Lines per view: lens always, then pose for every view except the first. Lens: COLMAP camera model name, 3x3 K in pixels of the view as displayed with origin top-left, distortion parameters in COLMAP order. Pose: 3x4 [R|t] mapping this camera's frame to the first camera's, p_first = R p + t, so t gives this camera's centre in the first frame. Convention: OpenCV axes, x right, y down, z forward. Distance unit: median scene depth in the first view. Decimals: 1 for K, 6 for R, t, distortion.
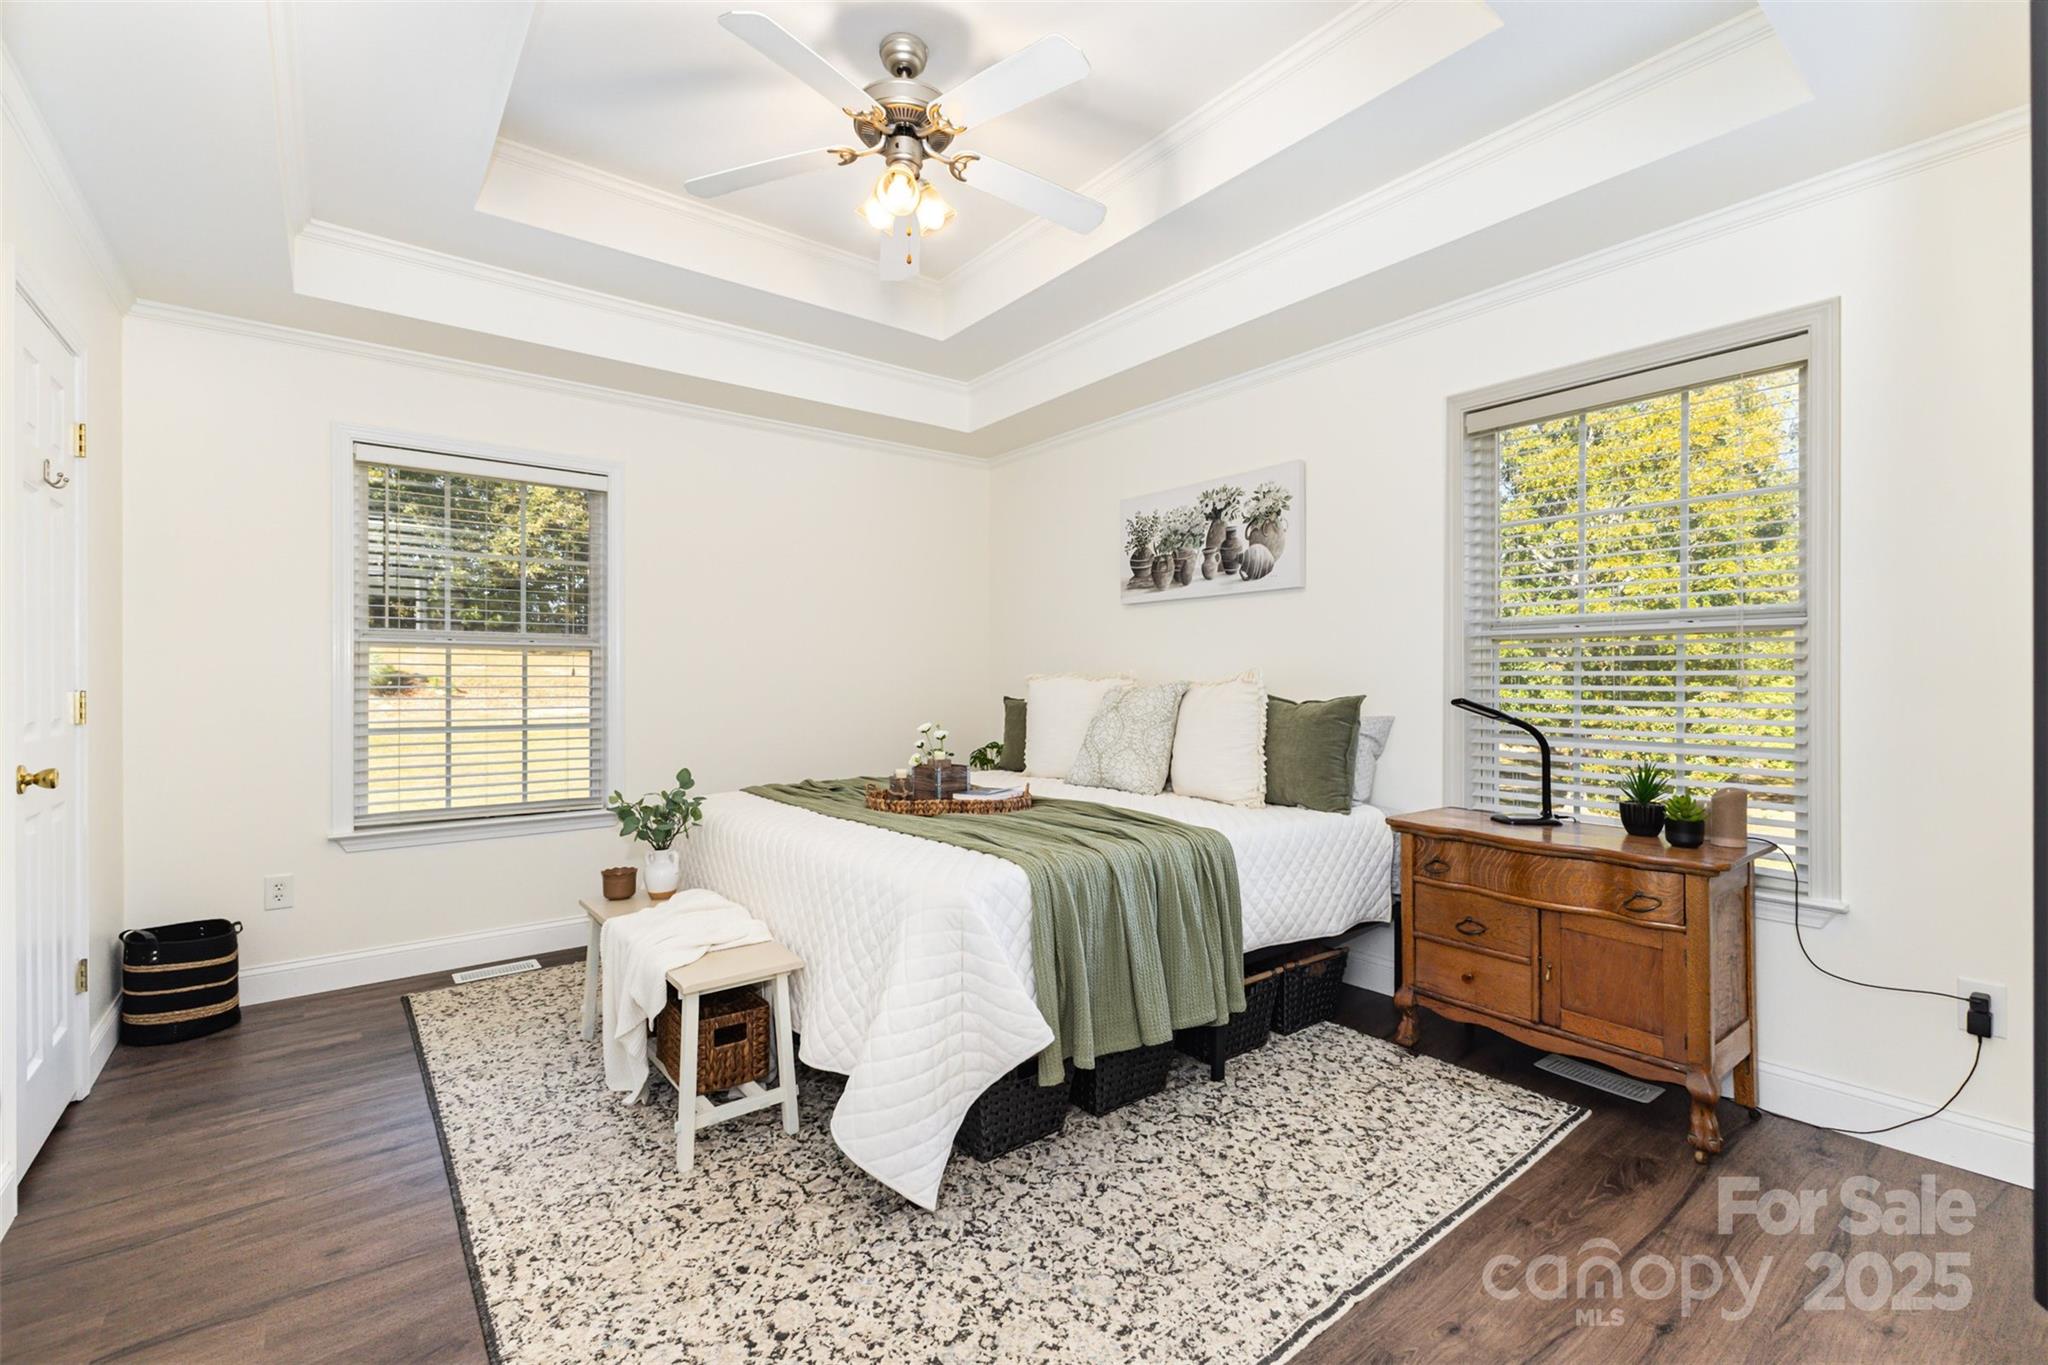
lens RADIAL K [[881.6, 0, 1026.9], [0, 881.6, 676.5], [0, 0, 1]] dist [0.001214, 0.000228]
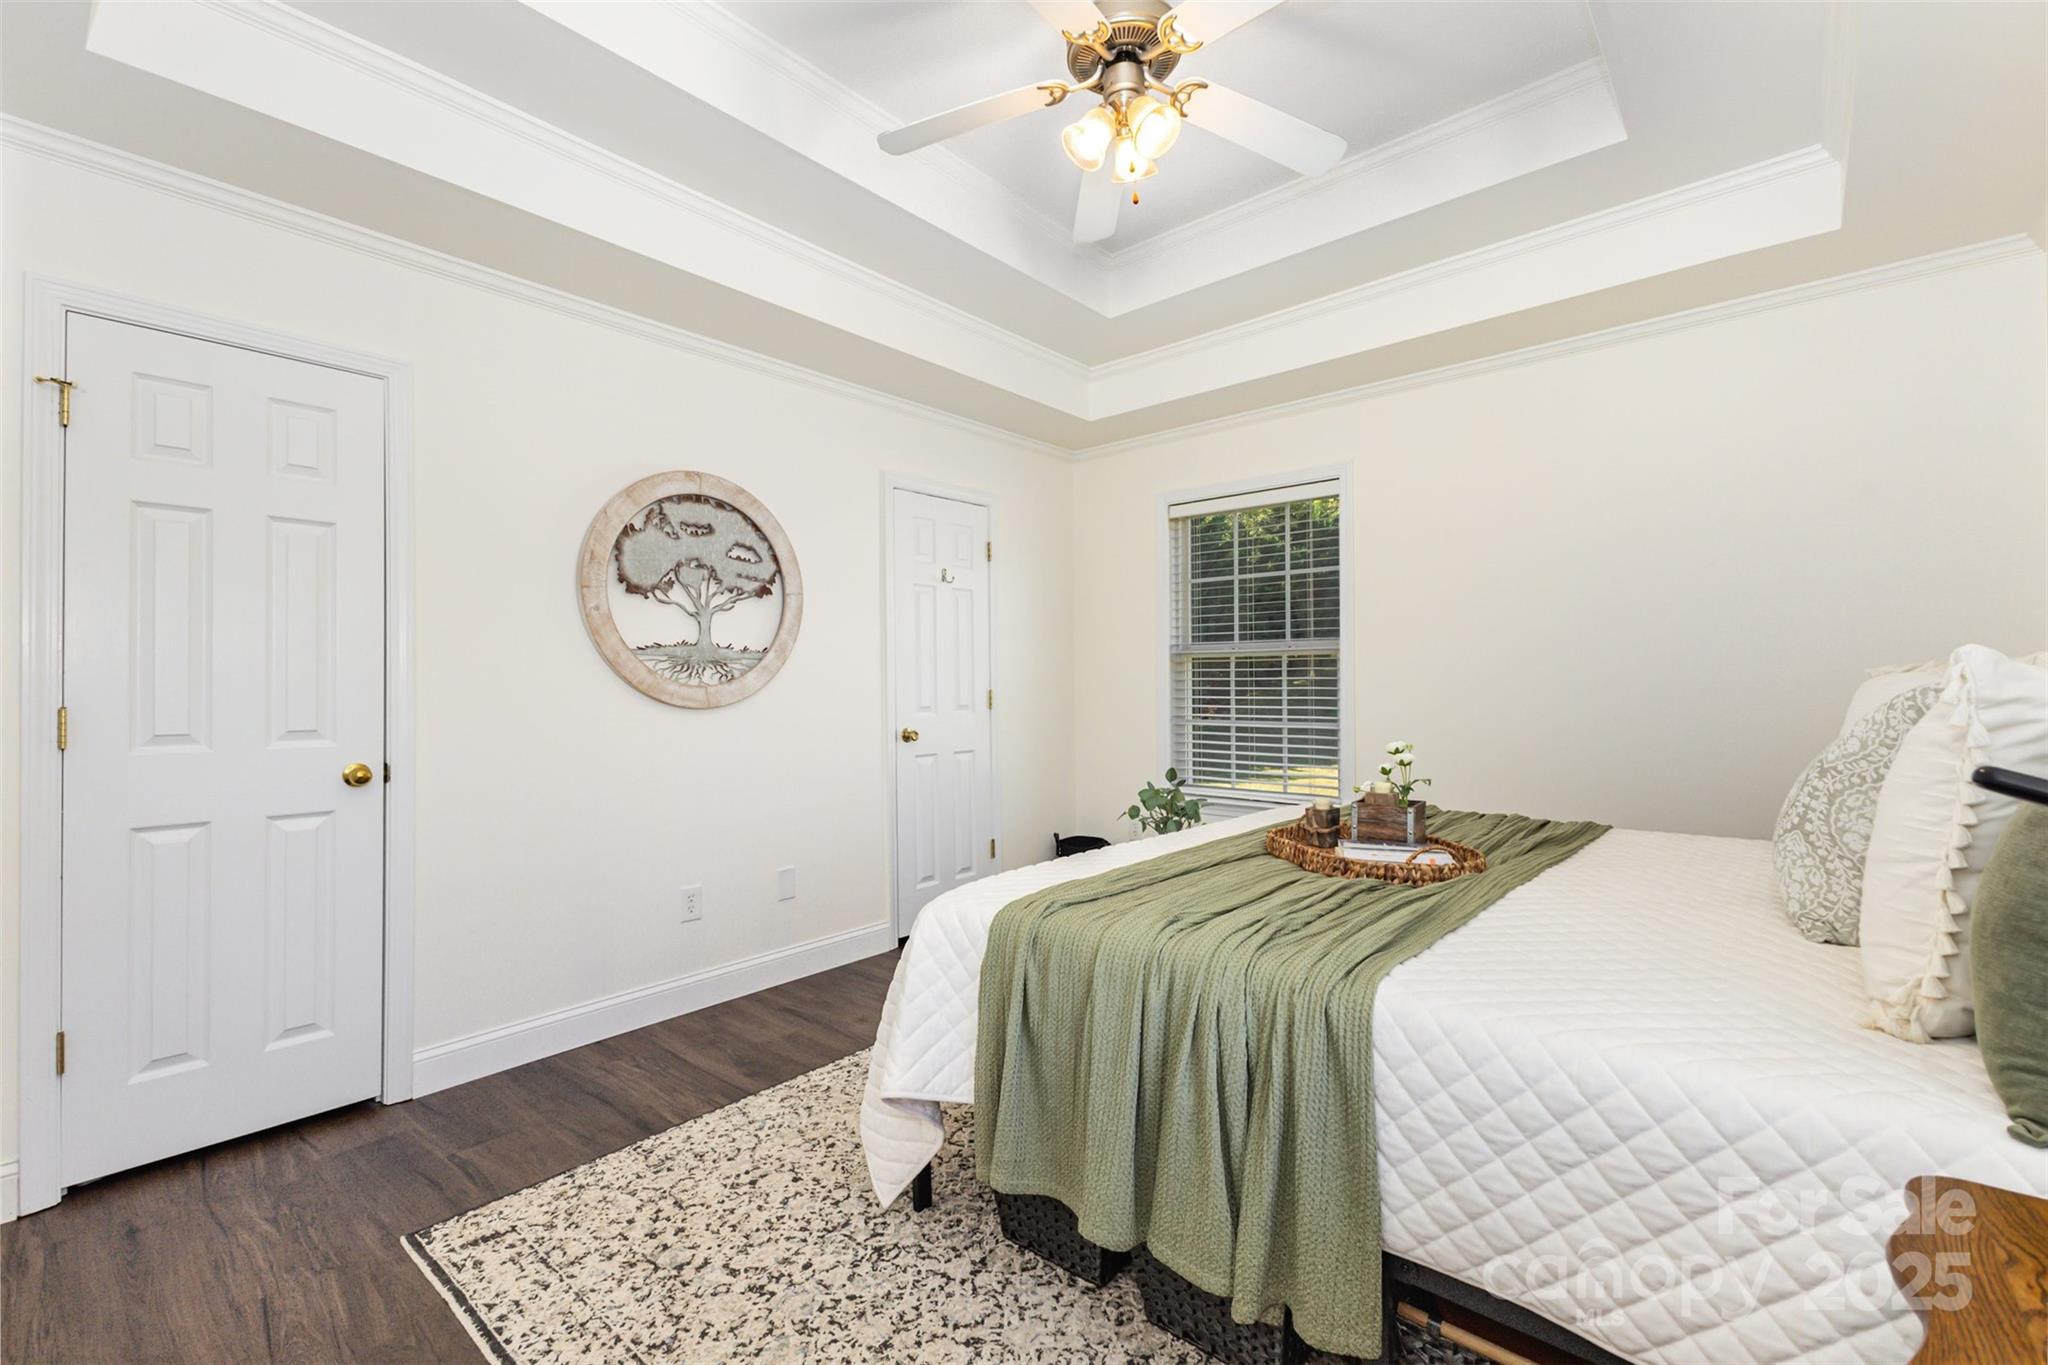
lens RADIAL K [[876.7, 0, 1024.0], [0, 876.7, 682.5], [0, 0, 1]] dist [-0.001095, -0.000142]
pose [[0.186969, -0.007083, -0.982340, 0.922439], [0.005287, 0.999967, -0.006204, 0.018563], [0.982352, -0.004034, 0.187001, 0.994606]]
